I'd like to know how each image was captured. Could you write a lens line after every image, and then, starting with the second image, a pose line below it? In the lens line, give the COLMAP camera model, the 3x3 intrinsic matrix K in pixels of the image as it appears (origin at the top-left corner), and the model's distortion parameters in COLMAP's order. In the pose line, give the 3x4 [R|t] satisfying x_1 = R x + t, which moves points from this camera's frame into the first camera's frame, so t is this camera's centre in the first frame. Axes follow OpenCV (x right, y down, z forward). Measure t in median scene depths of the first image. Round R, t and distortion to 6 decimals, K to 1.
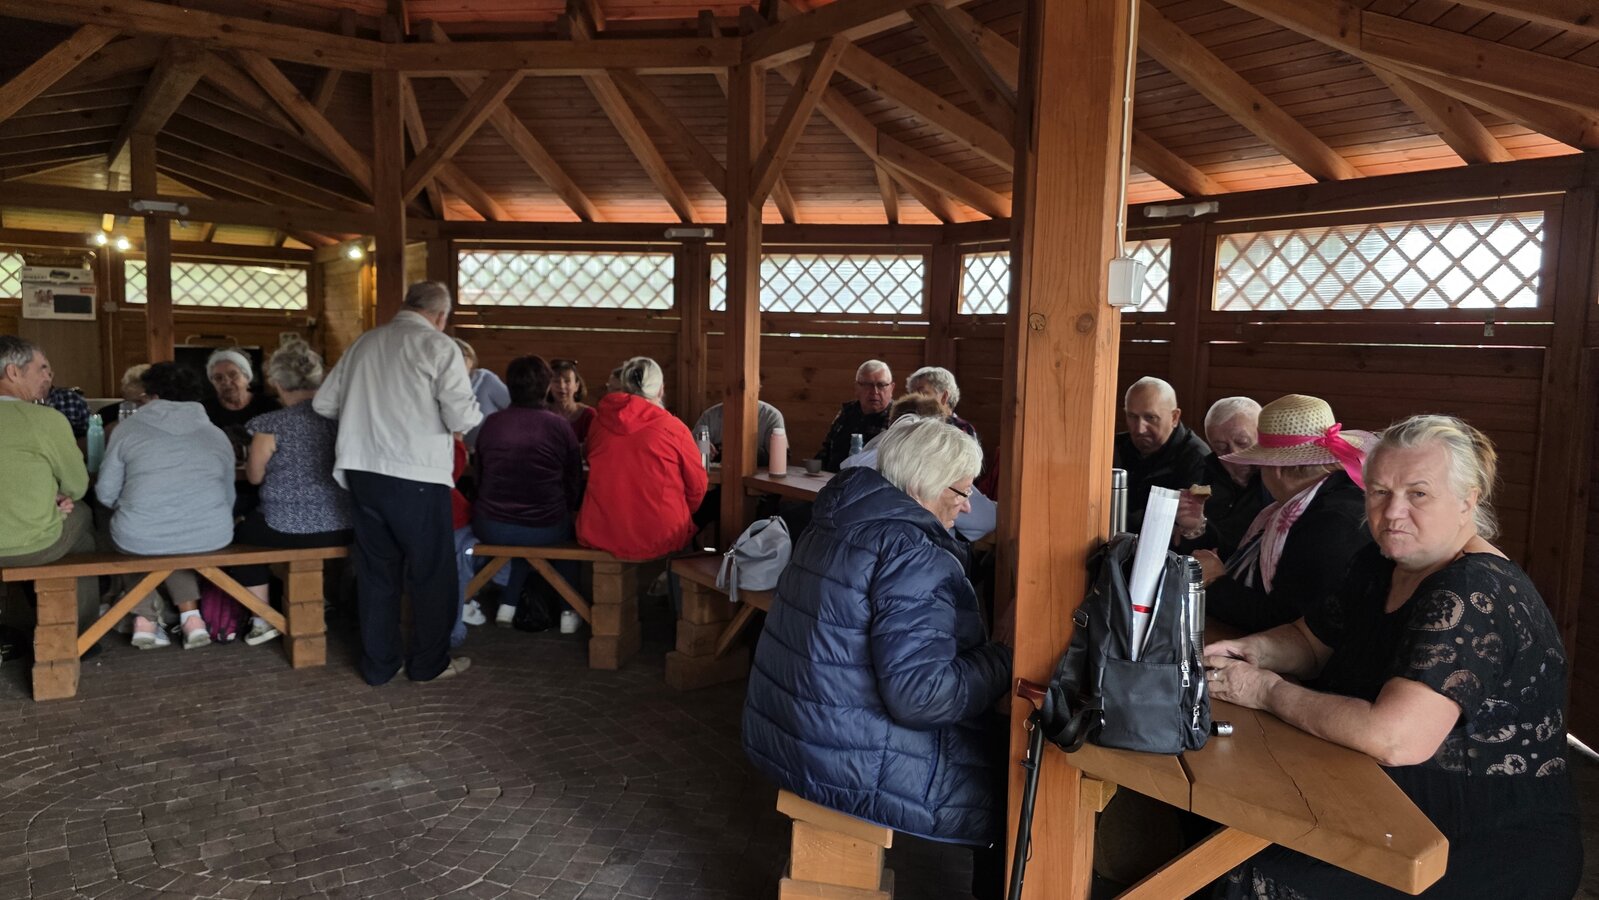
lens RADIAL K [[1069.9, 0, 791.7], [0, 1069.9, 456.2], [0, 0, 1]] dist [0.053578, -0.057199]
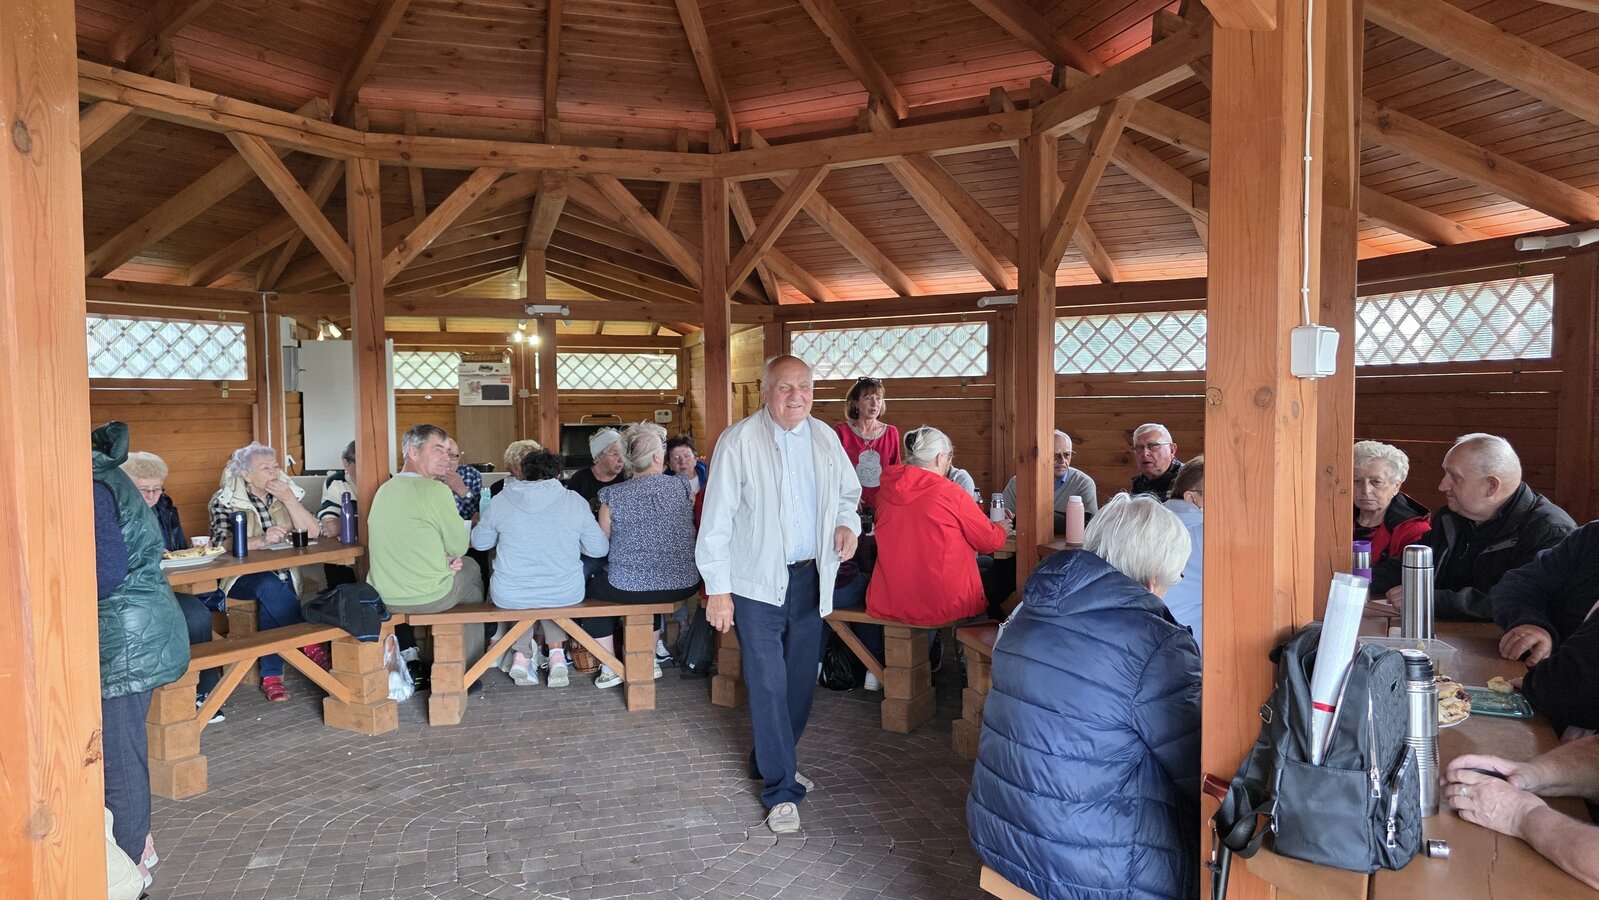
lens RADIAL K [[1069.9, 0, 799.5], [0, 1069.9, 472.2], [0, 0, 1]] dist [0.053578, -0.057199]
pose [[0.943764, -0.011418, -0.330423, 0.078814], [-0.002442, 0.999135, -0.041501, -0.006980], [0.330612, 0.039974, 0.942920, -0.008667]]
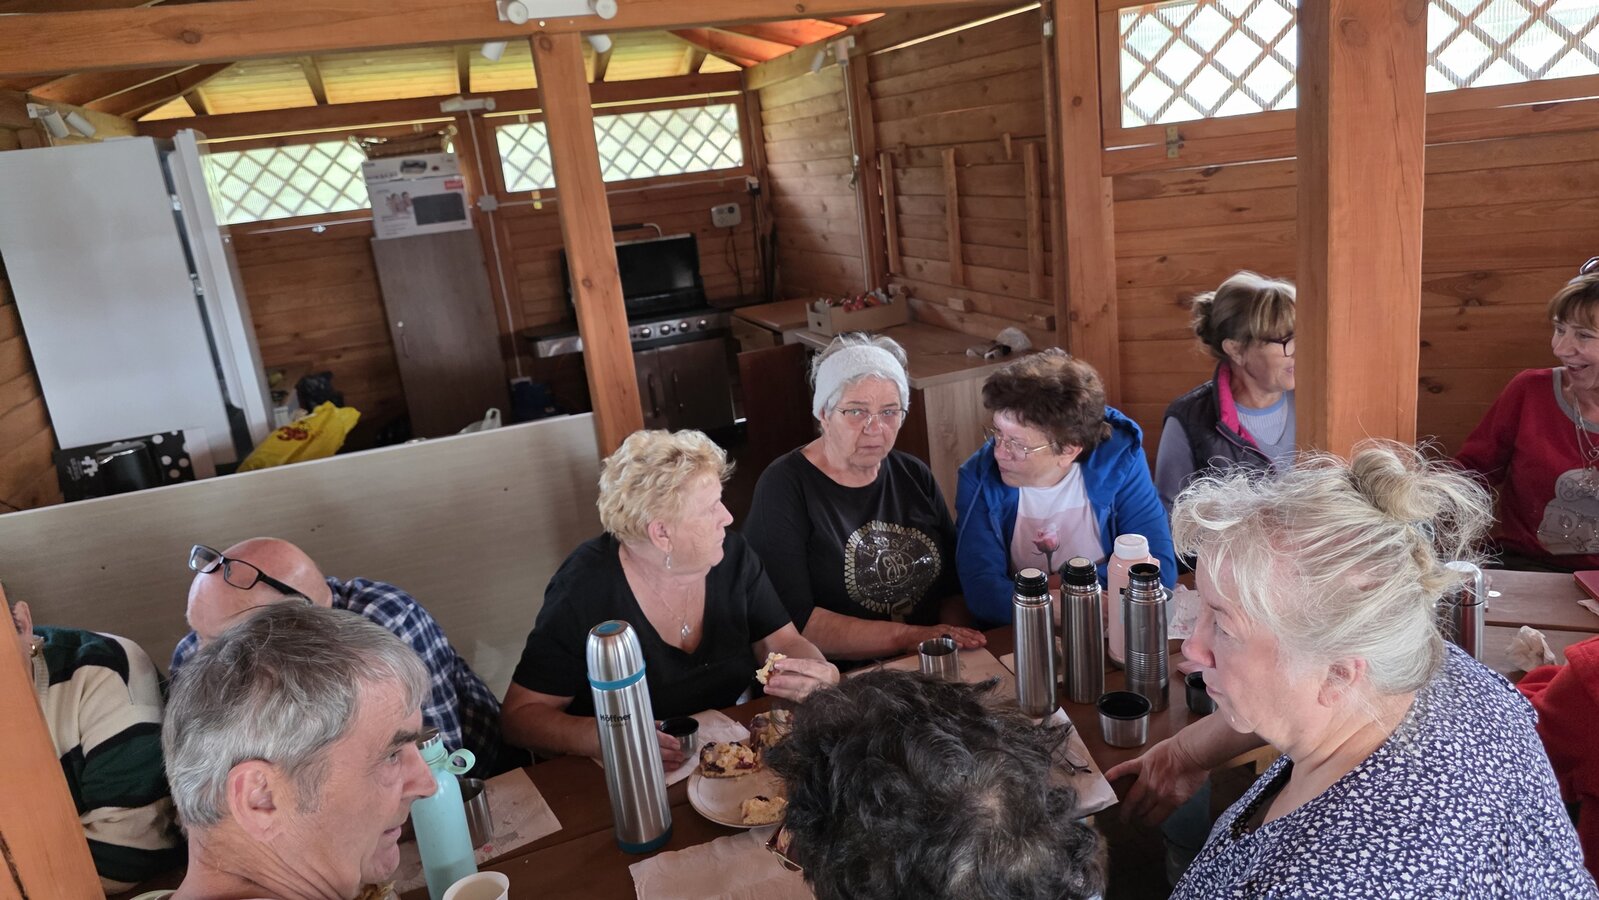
lens RADIAL K [[1069.9, 0, 828.7], [0, 1069.9, 459.4], [0, 0, 1]] dist [0.053578, -0.057199]
pose [[0.959275, -0.056462, -0.276775, -0.461111], [0.108541, 0.978275, 0.176626, -0.143248], [0.260789, -0.199475, 0.944563, 0.720706]]
